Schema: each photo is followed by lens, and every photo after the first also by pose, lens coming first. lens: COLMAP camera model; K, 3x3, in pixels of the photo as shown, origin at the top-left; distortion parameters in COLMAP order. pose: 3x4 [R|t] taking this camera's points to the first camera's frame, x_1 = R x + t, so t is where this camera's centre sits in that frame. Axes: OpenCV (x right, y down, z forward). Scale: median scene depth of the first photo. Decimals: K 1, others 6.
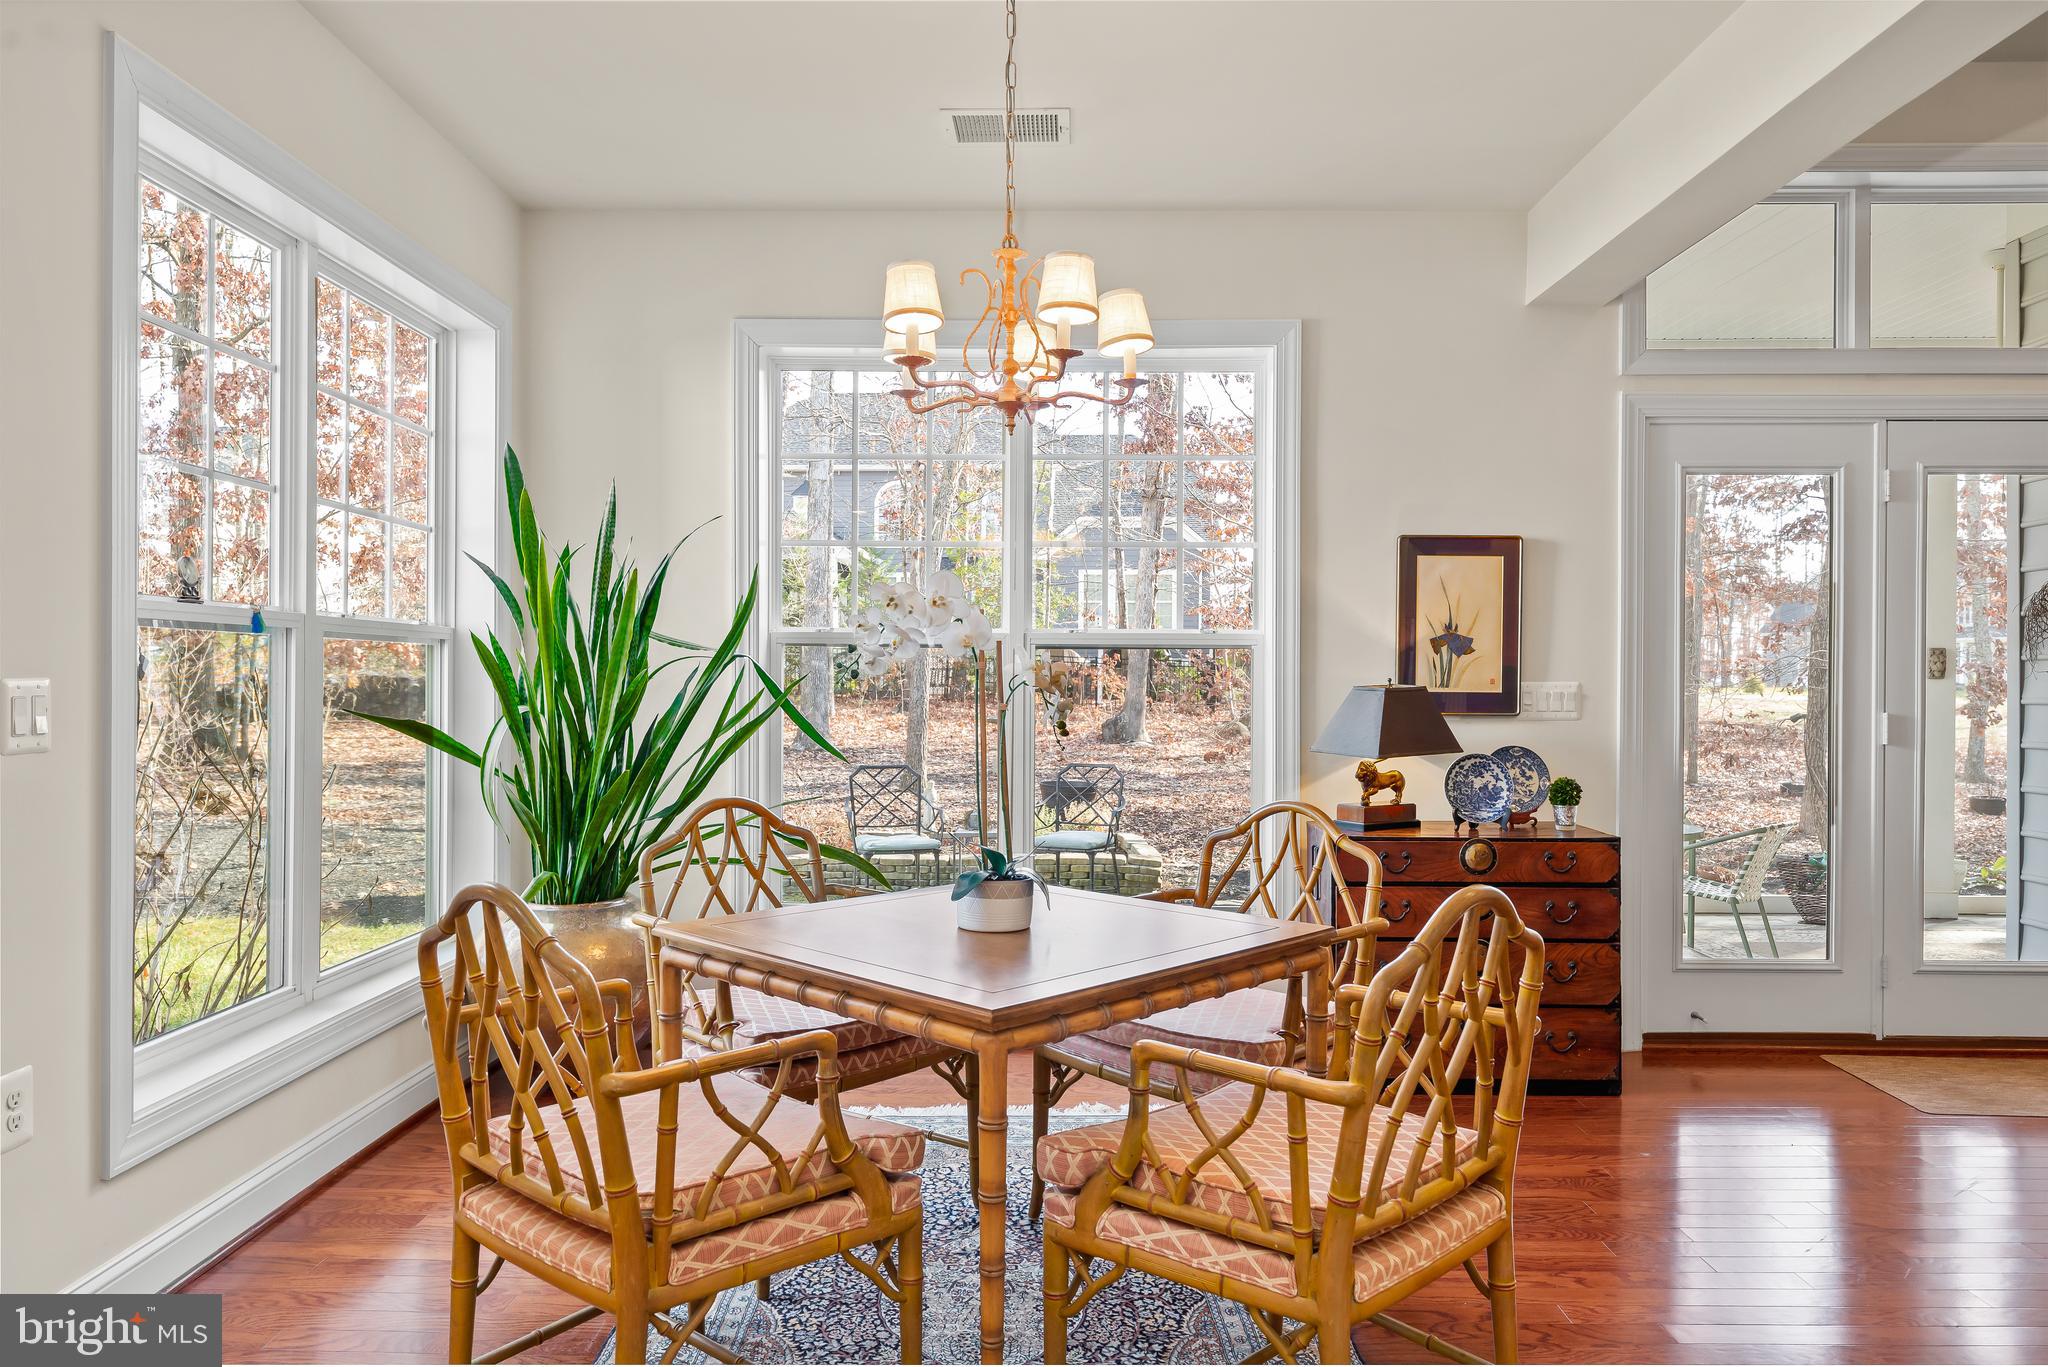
lens RADIAL K [[1327.9, 0, 1024.0], [0, 1327.9, 683.5], [0, 0, 1]] dist [0.003993, 0.002787]
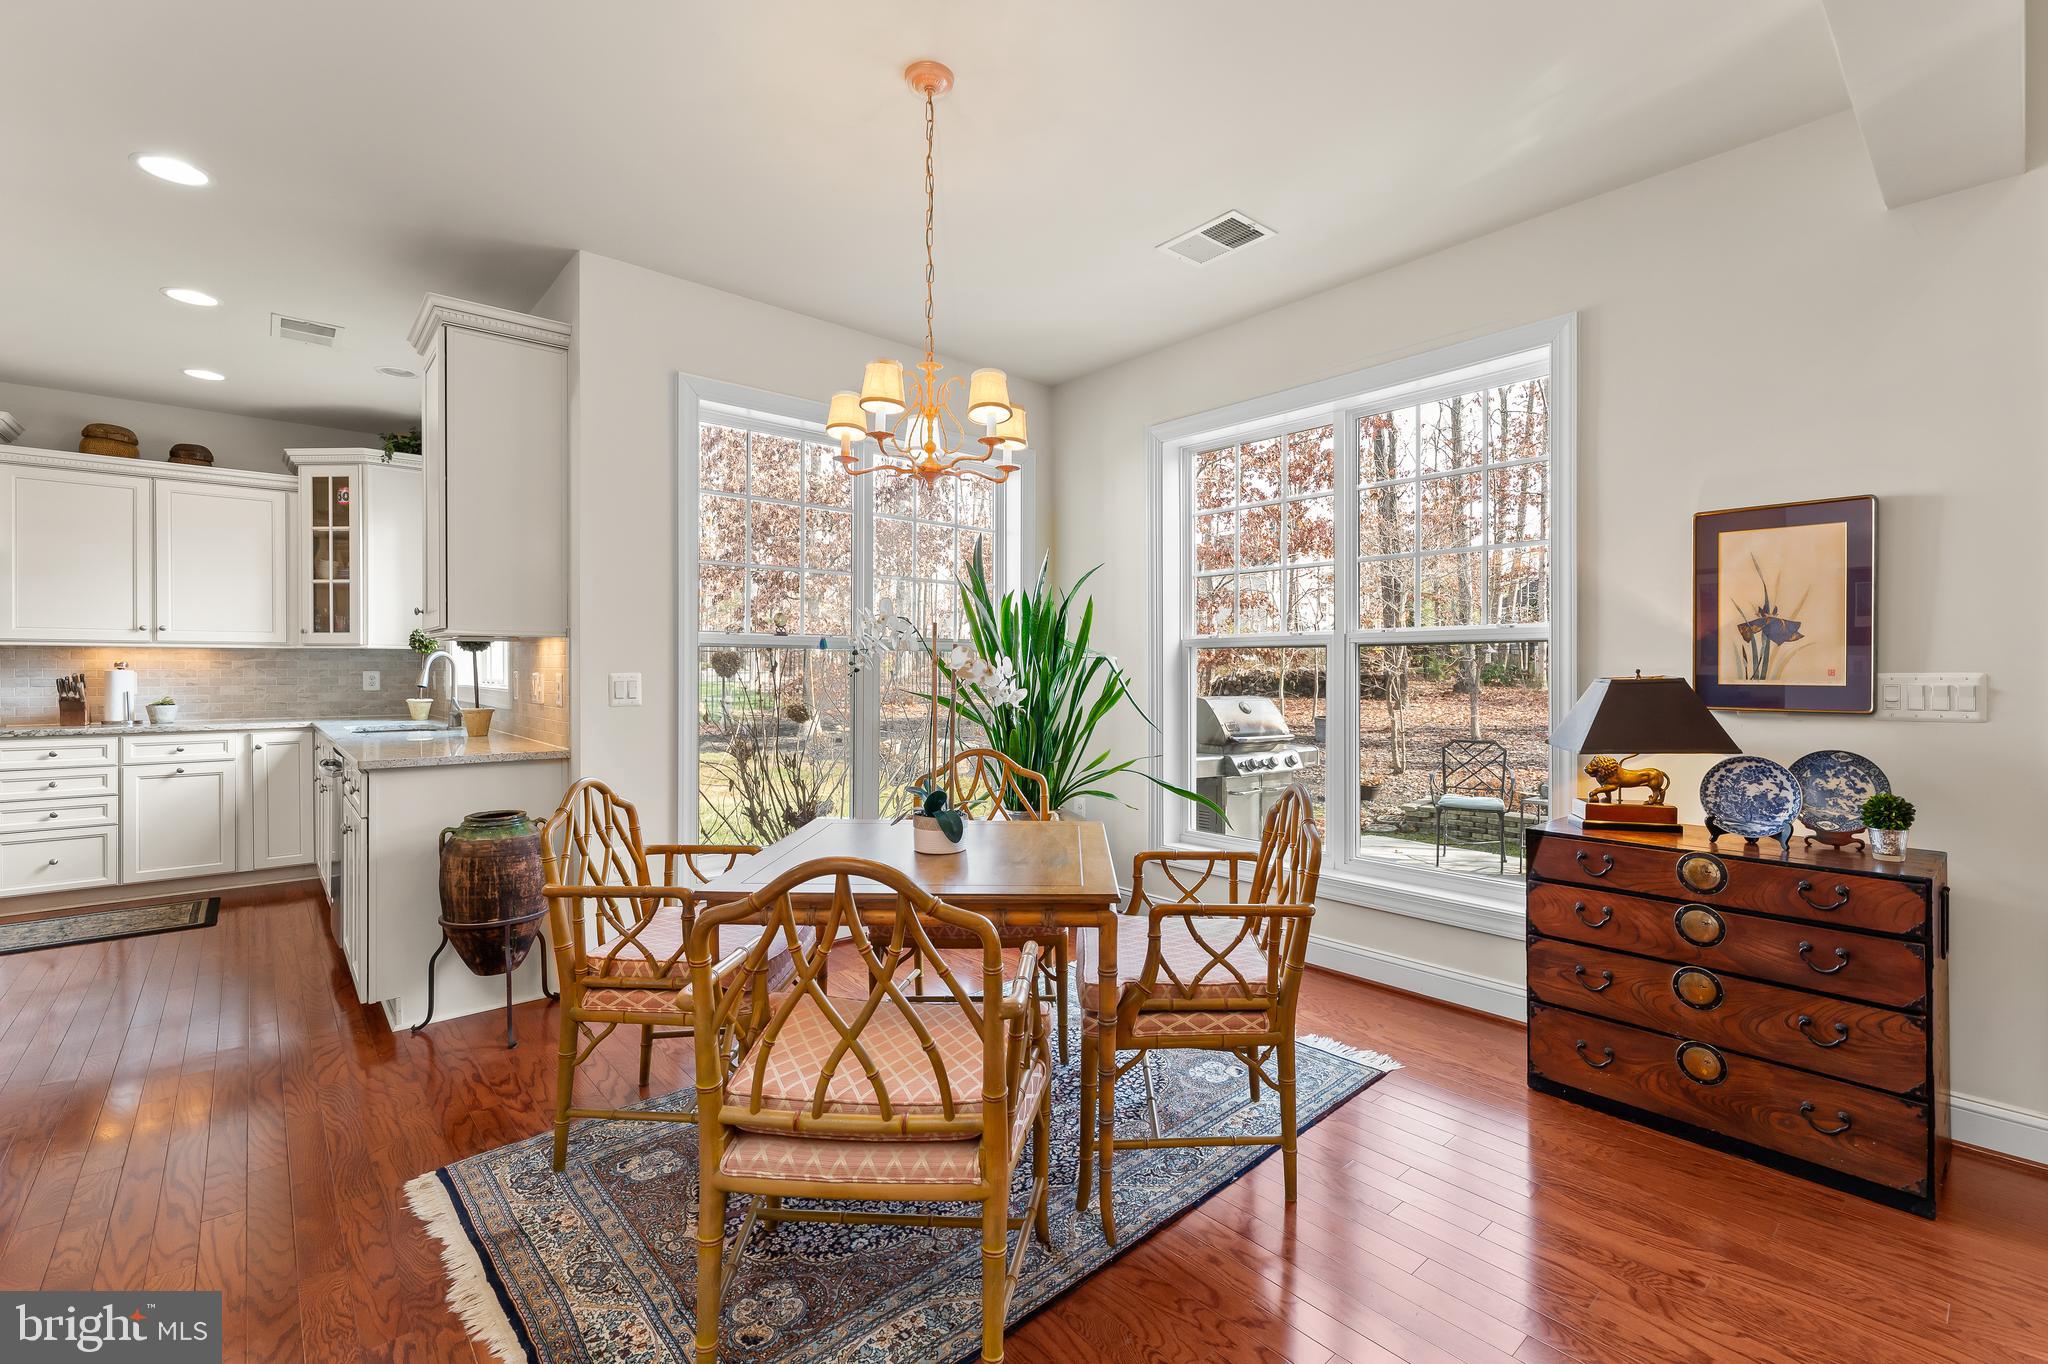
lens RADIAL K [[870.0, 0, 1035.9], [0, 870.0, 671.4], [0, 0, 1]] dist [-0.007747, 0.000037]
pose [[0.681748, -0.003365, -0.731579, 0.423272], [0.000529, 0.999991, -0.004106, -0.000345], [0.731587, 0.002412, 0.681744, 0.267571]]
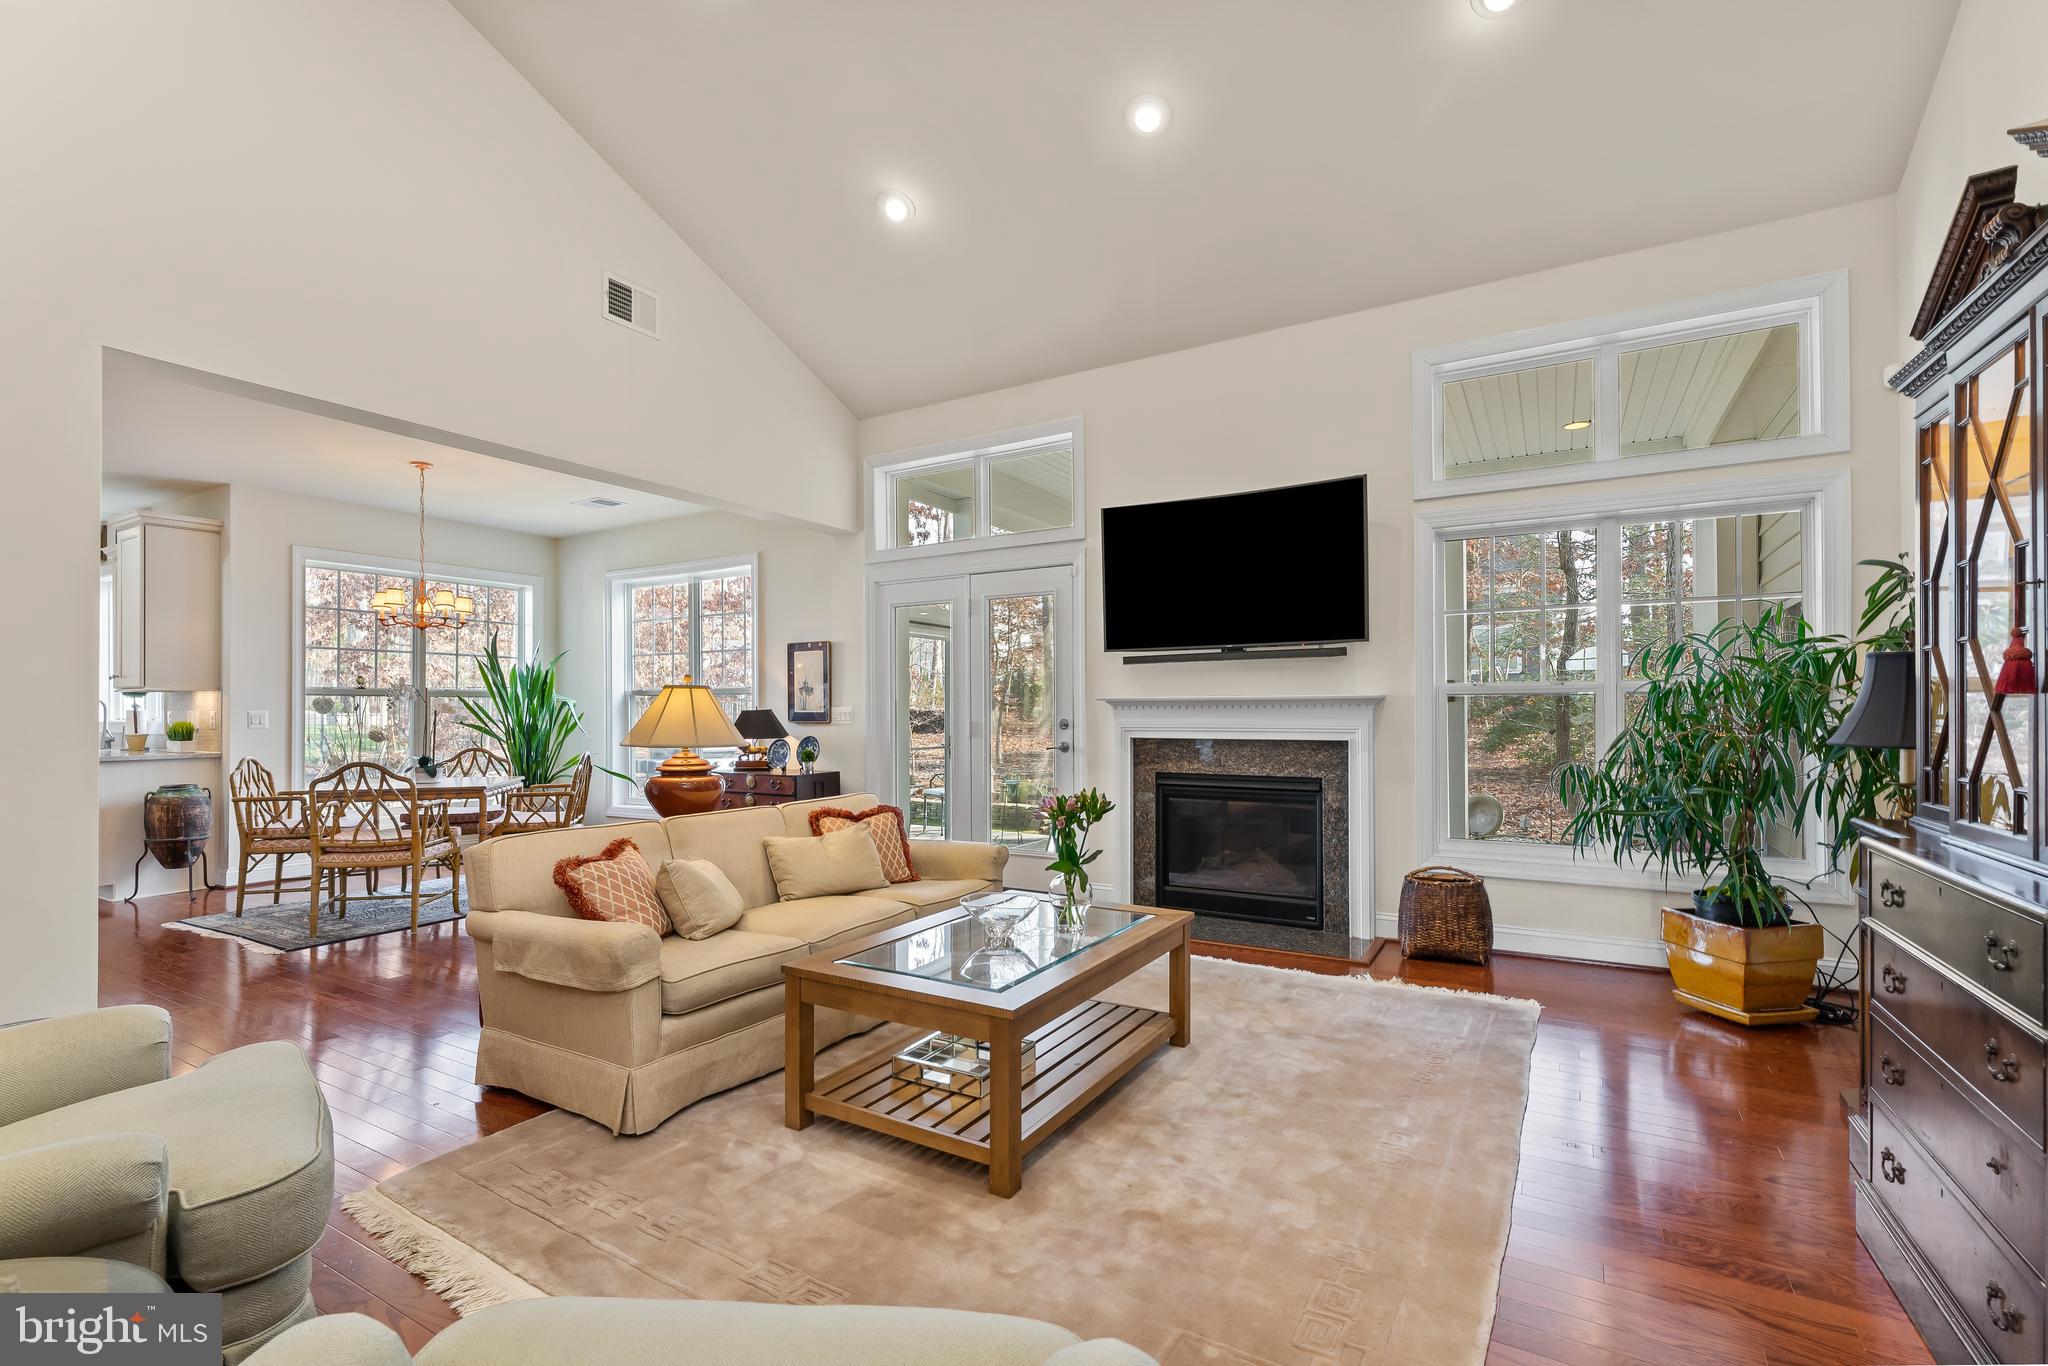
lens RADIAL K [[916.2, 0, 1022.9], [0, 916.2, 695.0], [0, 0, 1]] dist [0.001337, 0.000367]
pose [[0.870678, -0.016367, -0.491580, 1.440846], [0.007690, 0.999777, -0.019667, 0.011256], [0.491793, 0.013343, 0.870610, -0.166093]]
